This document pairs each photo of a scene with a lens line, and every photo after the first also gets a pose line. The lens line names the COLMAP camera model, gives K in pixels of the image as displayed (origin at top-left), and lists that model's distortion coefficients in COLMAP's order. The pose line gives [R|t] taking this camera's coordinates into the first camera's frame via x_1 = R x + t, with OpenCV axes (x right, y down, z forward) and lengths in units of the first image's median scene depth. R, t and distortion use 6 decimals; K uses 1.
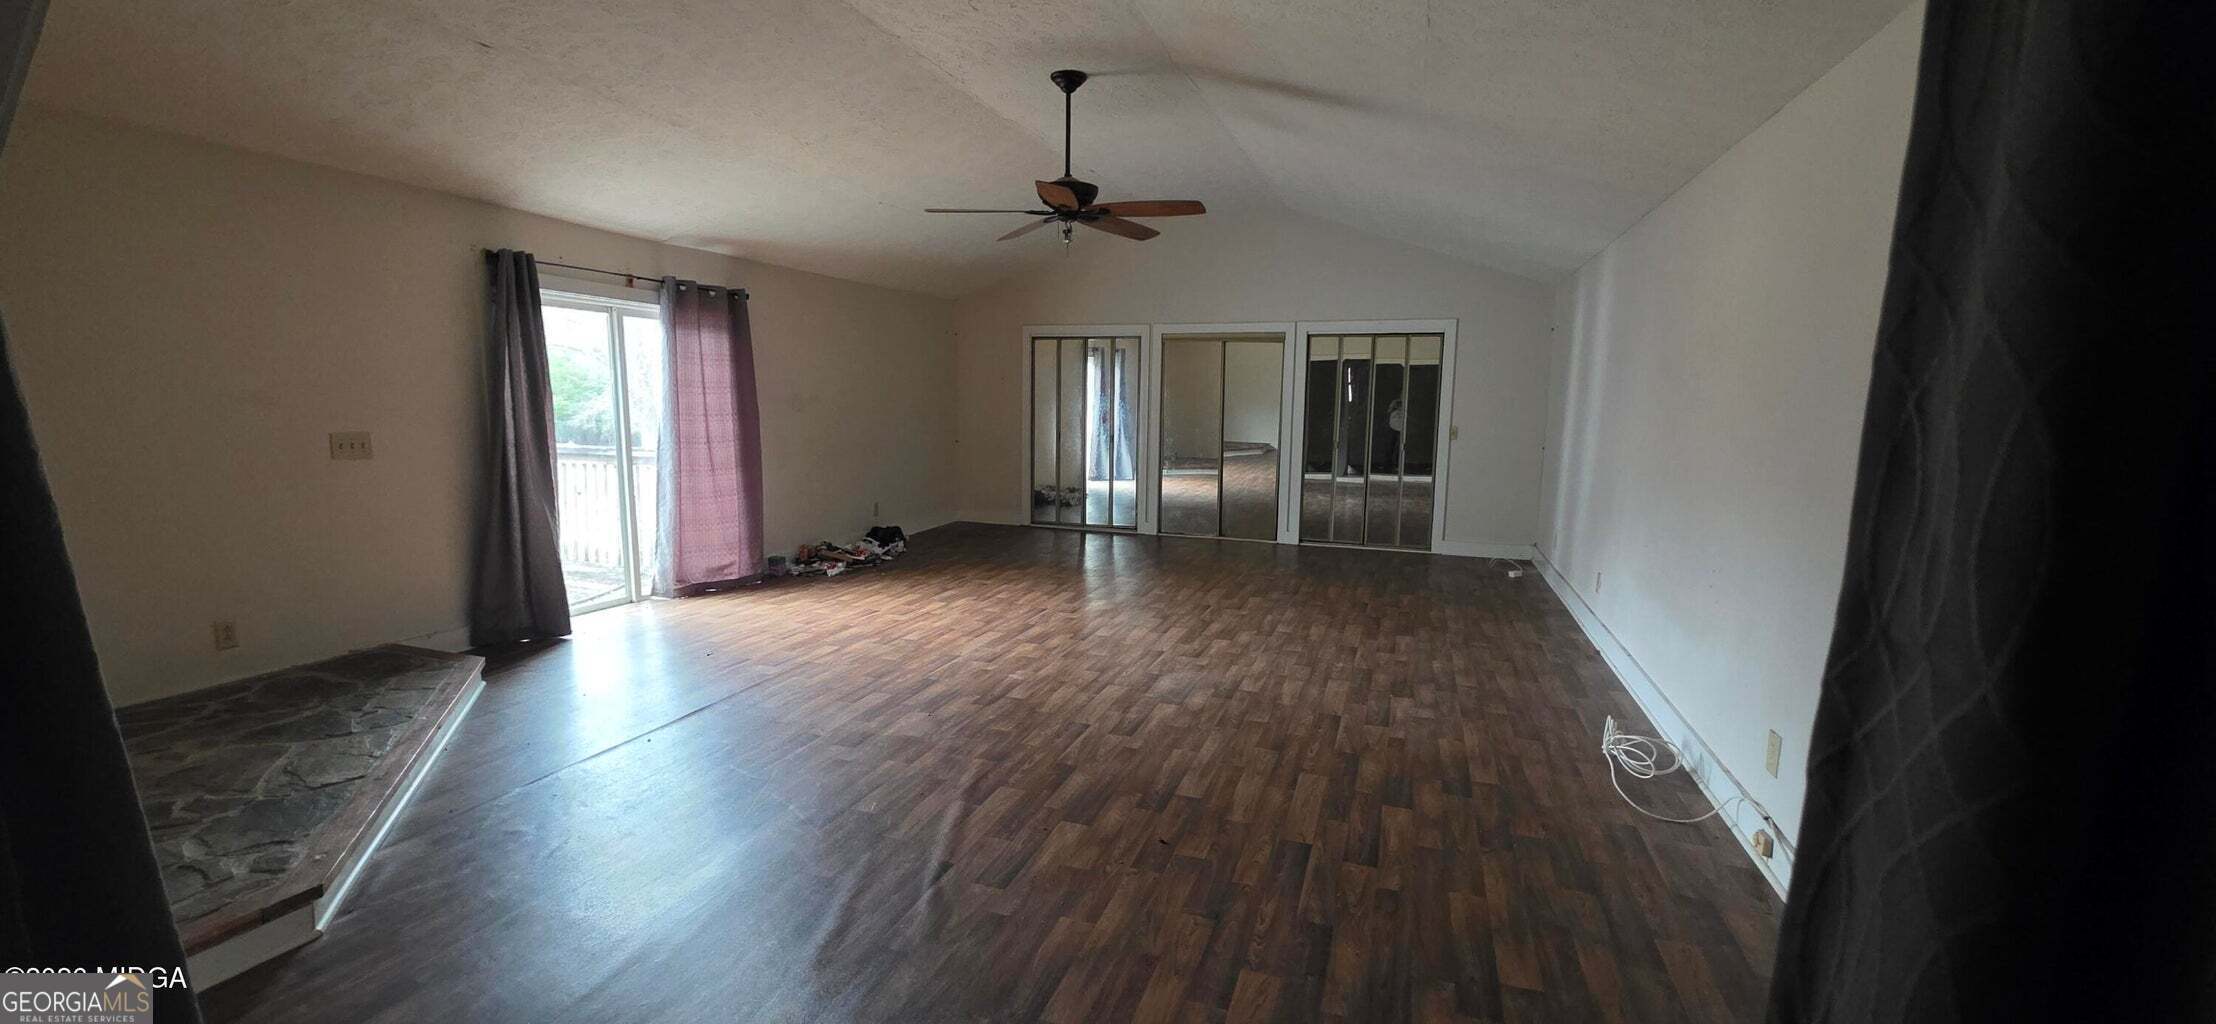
lens RADIAL K [[881.3, 0, 1101.1], [0, 881.3, 512.3], [0, 0, 1]] dist [-0.000343, 0.000078]
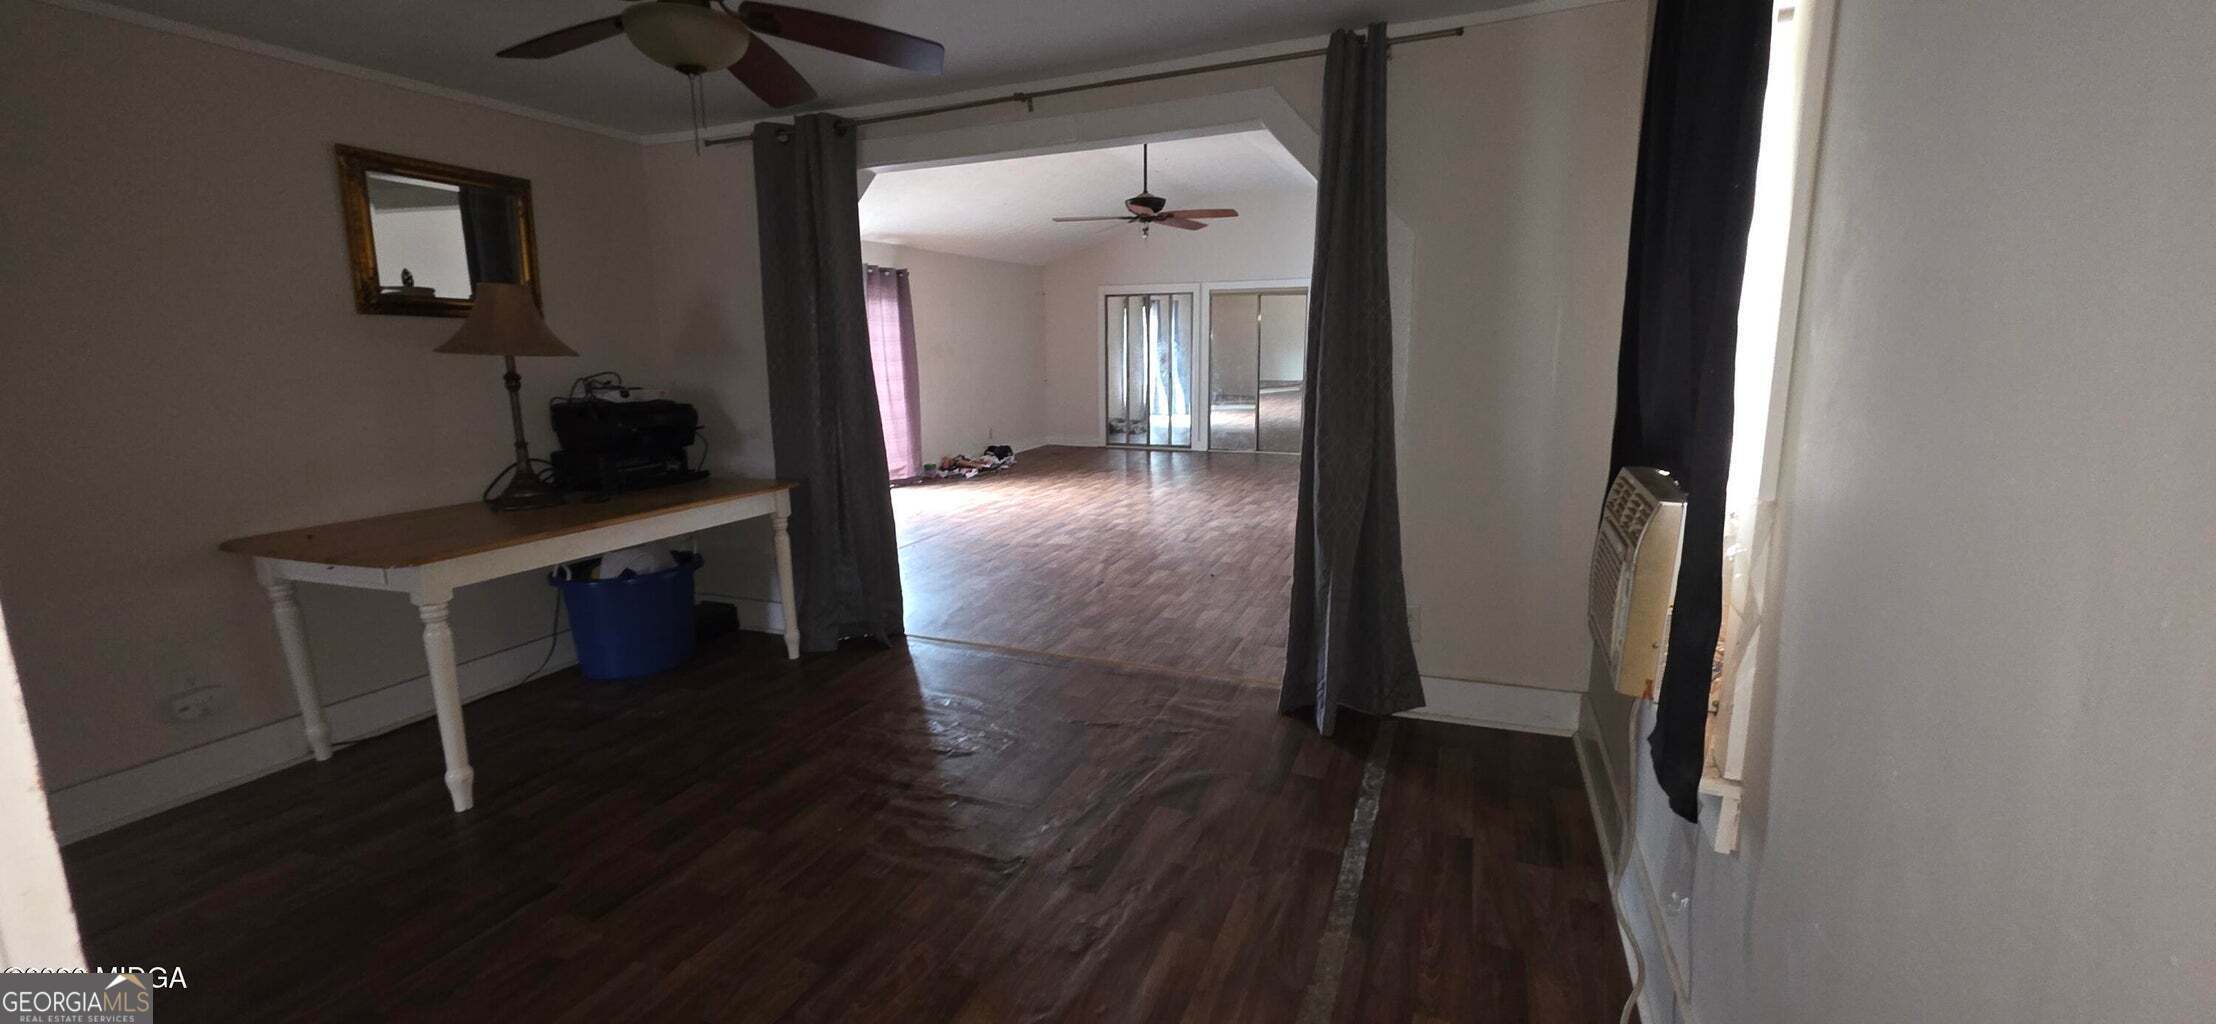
lens RADIAL K [[881.3, 0, 1101.1], [0, 881.3, 512.3], [0, 0, 1]] dist [-0.000343, 0.000078]
pose [[0.998339, -0.012210, -0.056302, -0.023928], [0.015430, 0.998248, 0.057117, 0.050257], [0.055506, -0.057891, 0.996779, -0.357656]]
